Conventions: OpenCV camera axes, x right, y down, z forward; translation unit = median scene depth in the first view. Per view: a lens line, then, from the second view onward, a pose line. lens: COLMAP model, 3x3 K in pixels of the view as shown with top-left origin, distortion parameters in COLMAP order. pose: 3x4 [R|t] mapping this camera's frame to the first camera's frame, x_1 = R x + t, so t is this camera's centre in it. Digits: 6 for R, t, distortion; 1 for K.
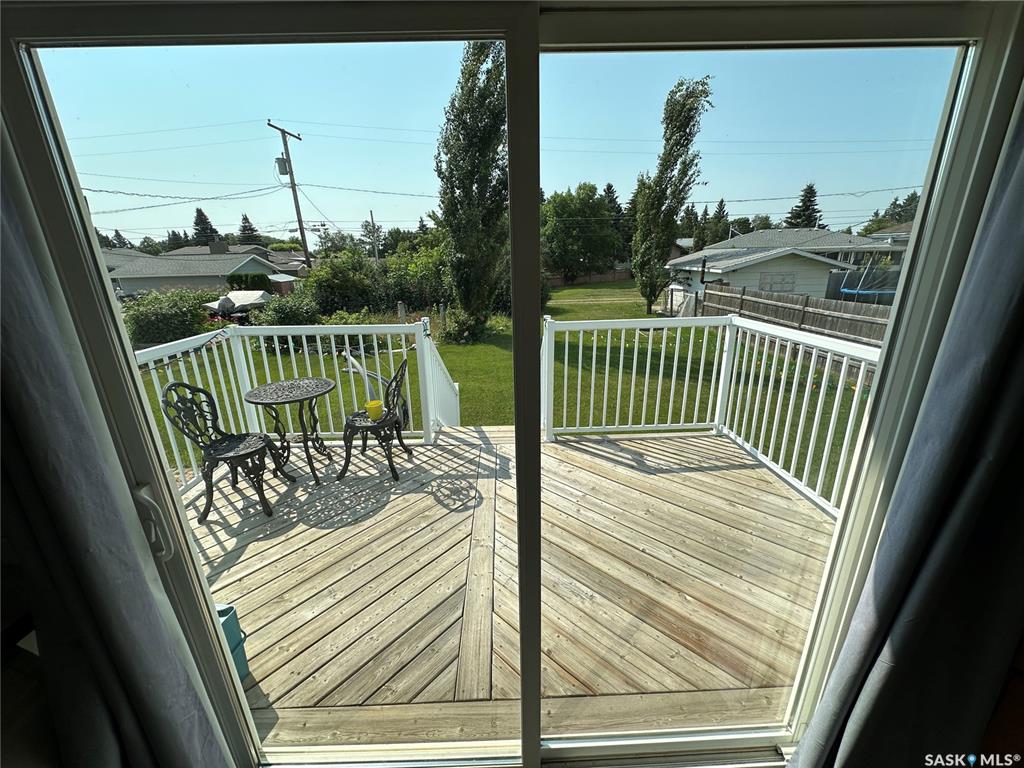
lens RADIAL K [[407.4, 0, 512.0], [0, 407.4, 384.0], [0, 0, 1]] dist [-0.003812, 0.000219]
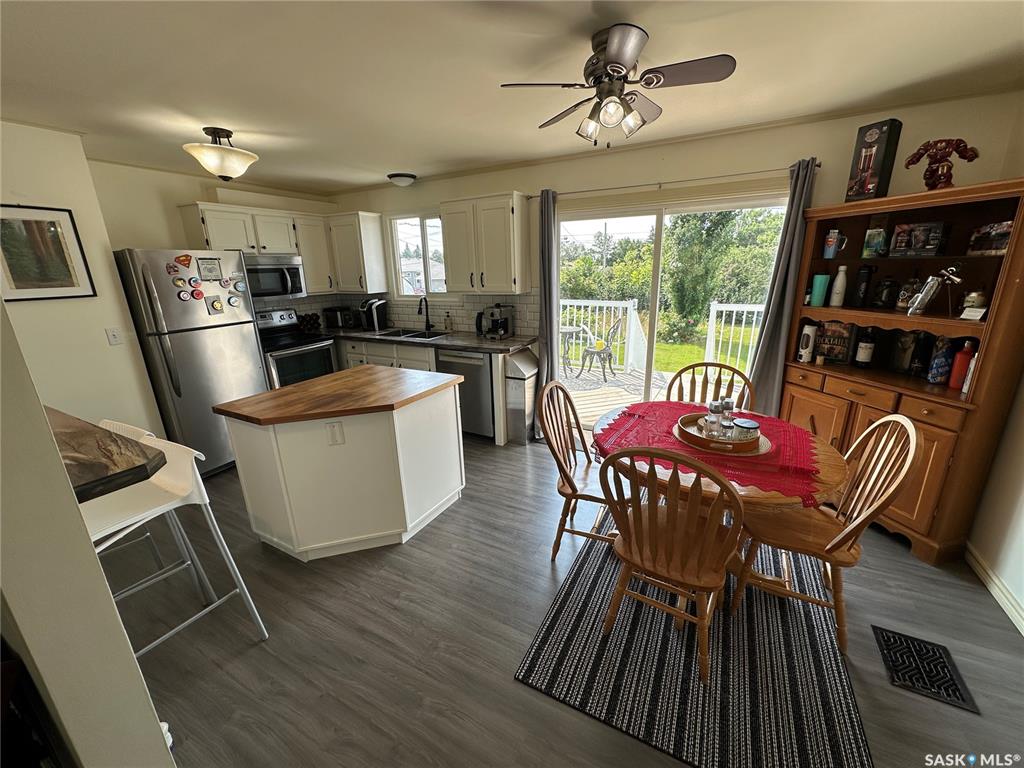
lens RADIAL K [[407.4, 0, 512.0], [0, 407.4, 384.0], [0, 0, 1]] dist [-0.003812, 0.000219]
pose [[0.868129, 0.140717, -0.475973, 0.032897], [-0.149790, 0.988534, 0.019048, 0.038059], [0.473196, 0.054760, 0.879253, -0.118863]]
